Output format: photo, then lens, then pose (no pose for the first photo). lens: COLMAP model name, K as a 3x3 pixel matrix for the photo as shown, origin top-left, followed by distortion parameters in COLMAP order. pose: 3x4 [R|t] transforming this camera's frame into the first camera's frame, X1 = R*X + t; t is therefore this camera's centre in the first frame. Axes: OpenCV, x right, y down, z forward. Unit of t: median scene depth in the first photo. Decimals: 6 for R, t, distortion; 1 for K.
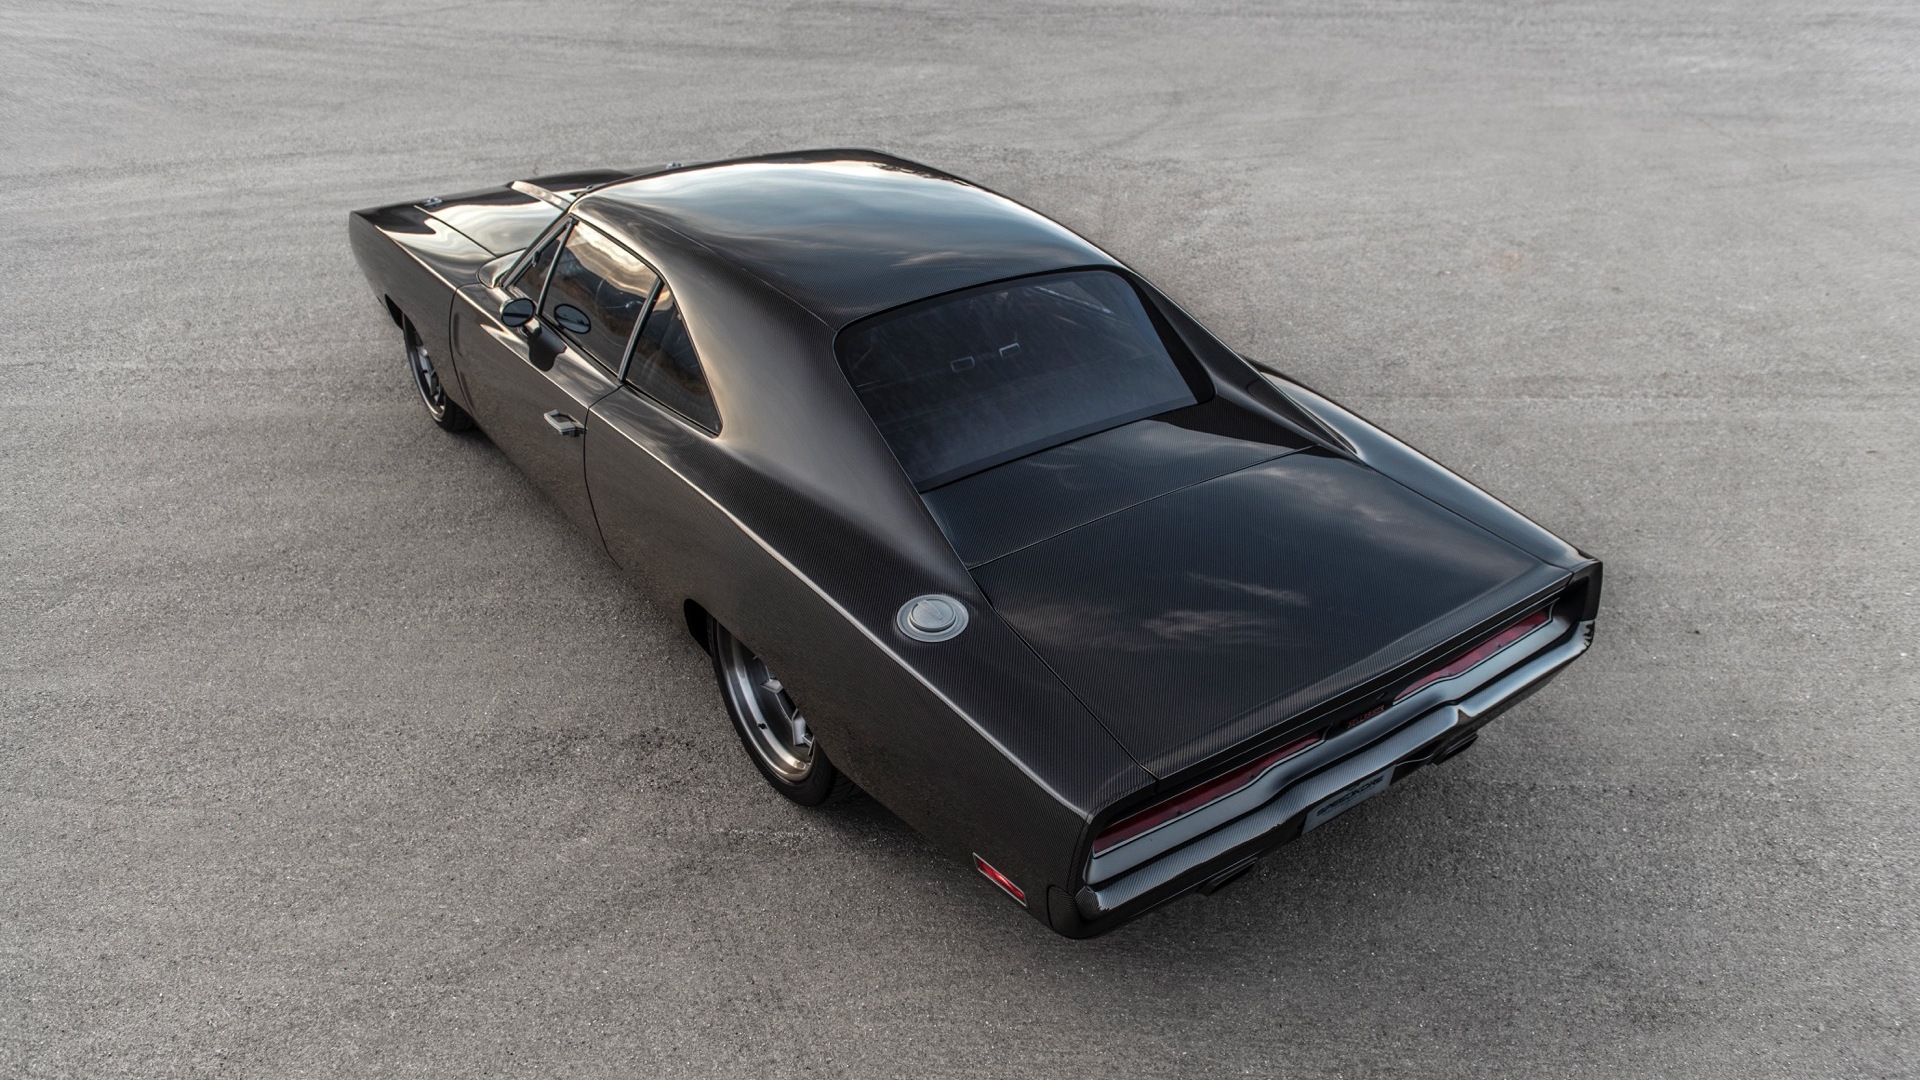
lens RADIAL K [[1412.1, 0, 958.9], [0, 1412.1, 532.6], [0, 0, 1]] dist [-0.000900, -0.000746]
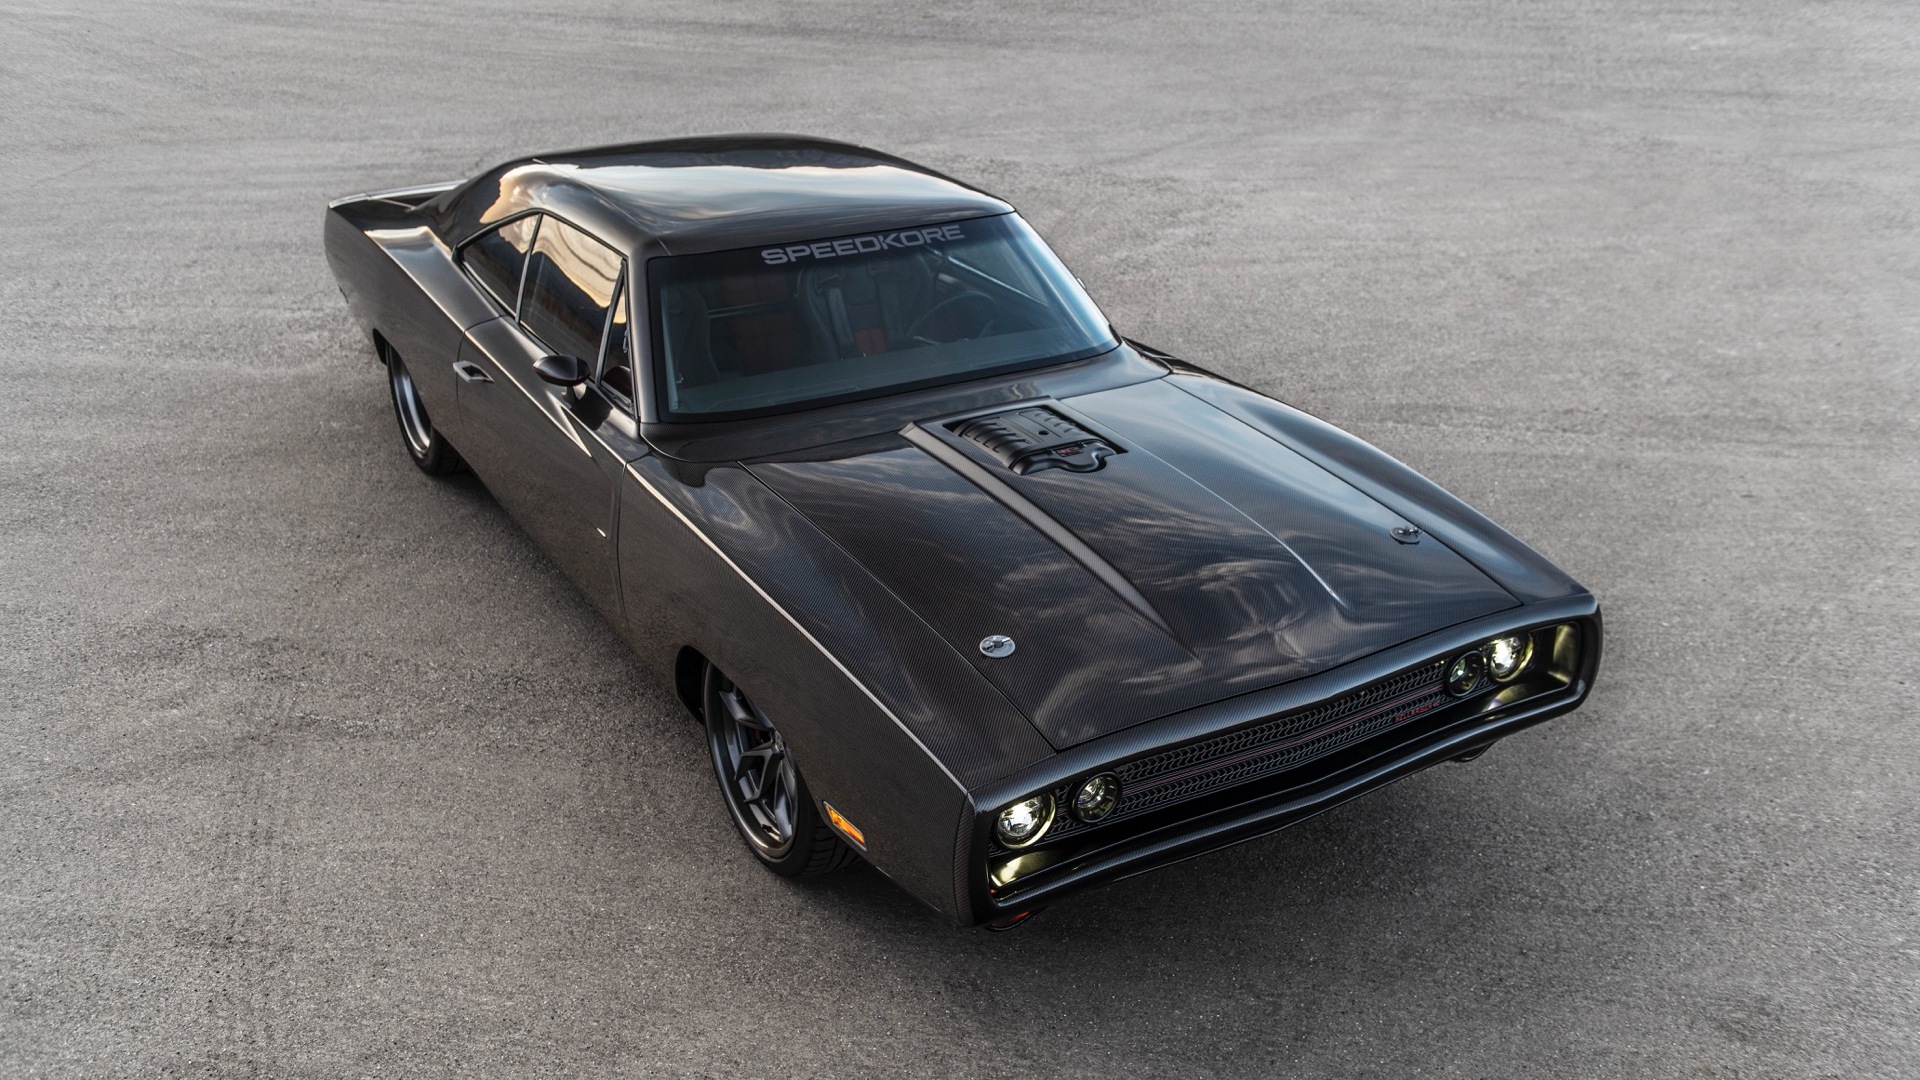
lens RADIAL K [[1706.7, 0, 973.8], [0, 1706.7, 540.7], [0, 0, 1]] dist [-0.005955, 0.009871]
pose [[0.991378, 0.059750, -0.116620, 0.275462], [-0.067032, 0.995972, -0.059546, 0.068387], [0.112592, 0.066850, 0.991390, -0.139340]]
